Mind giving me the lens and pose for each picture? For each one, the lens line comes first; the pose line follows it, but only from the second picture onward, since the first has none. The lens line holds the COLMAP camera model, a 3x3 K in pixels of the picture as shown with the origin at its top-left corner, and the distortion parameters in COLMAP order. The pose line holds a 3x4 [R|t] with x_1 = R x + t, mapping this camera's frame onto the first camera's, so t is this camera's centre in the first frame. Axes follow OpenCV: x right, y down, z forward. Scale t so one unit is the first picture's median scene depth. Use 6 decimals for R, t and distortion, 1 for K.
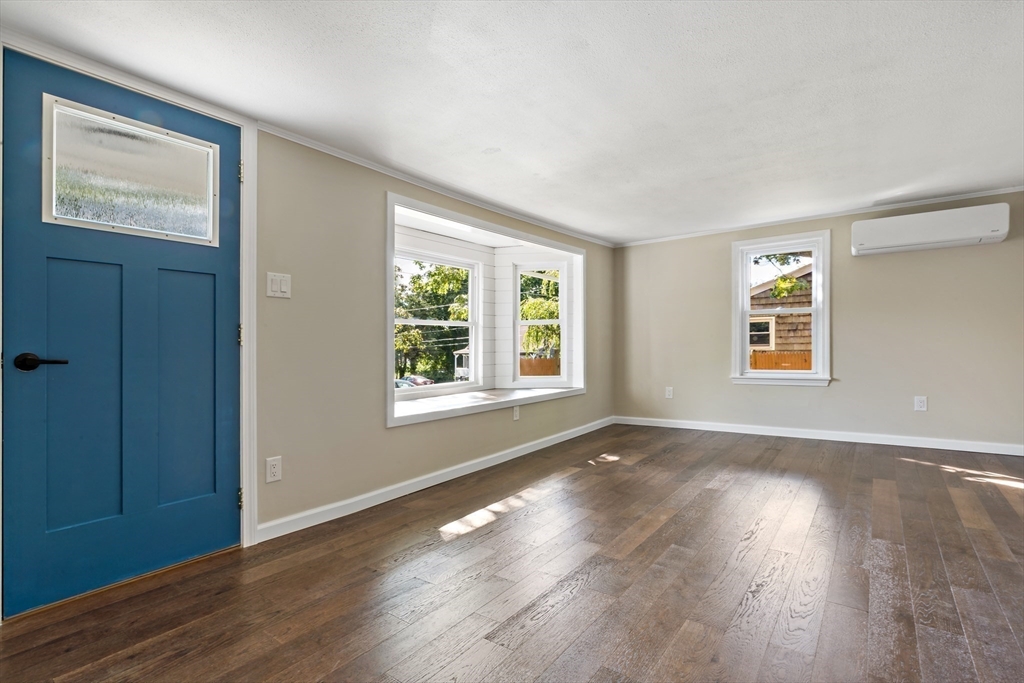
lens RADIAL K [[488.7, 0, 518.4], [0, 488.7, 350.6], [0, 0, 1]] dist [-0.004157, 0.001293]
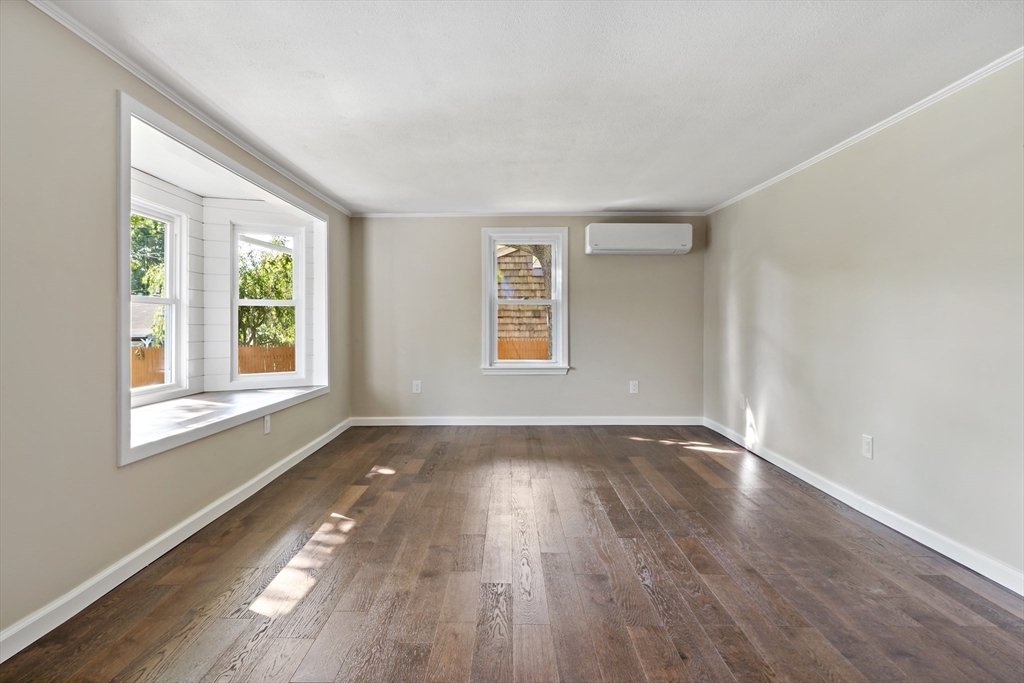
lens RADIAL K [[559.2, 0, 497.8], [0, 559.2, 335.4], [0, 0, 1]] dist [-0.001158, 0.000205]
pose [[0.821201, 0.007391, 0.570591, -0.200220], [-0.007583, 0.999969, -0.002038, -0.009634], [-0.570589, -0.002653, 0.821232, 0.092528]]
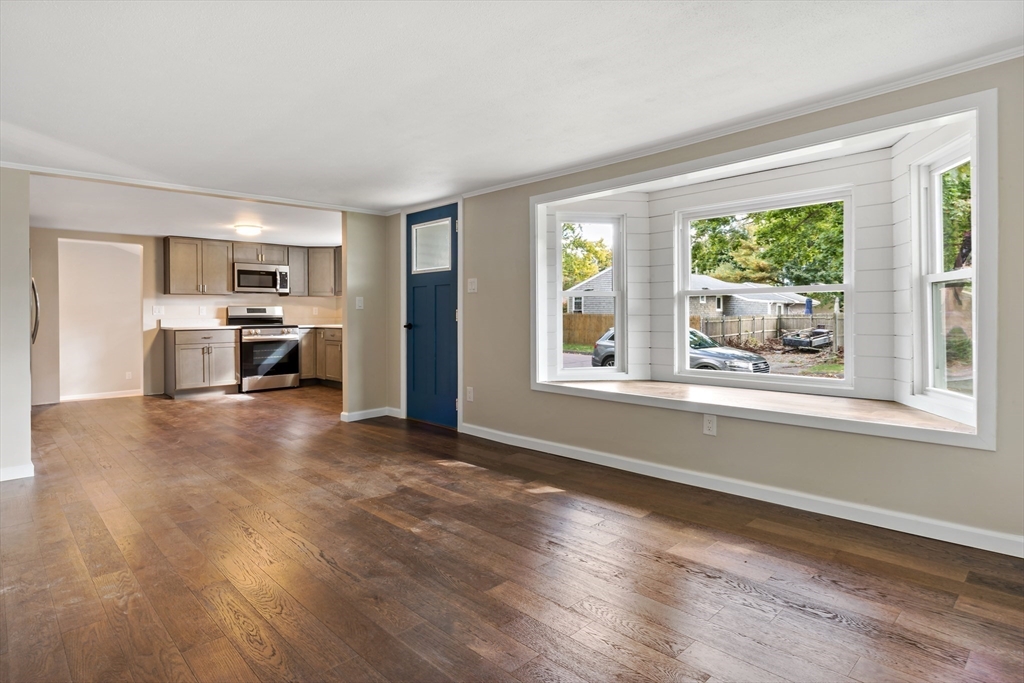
lens RADIAL K [[553.3, 0, 523.1], [0, 553.3, 314.5], [0, 0, 1]] dist [0.001516, -0.000151]
pose [[-0.160548, 0.017114, -0.986880, 0.787312], [0.003033, 0.999854, 0.016845, -0.038724], [0.987023, -0.000289, -0.160577, 0.858297]]
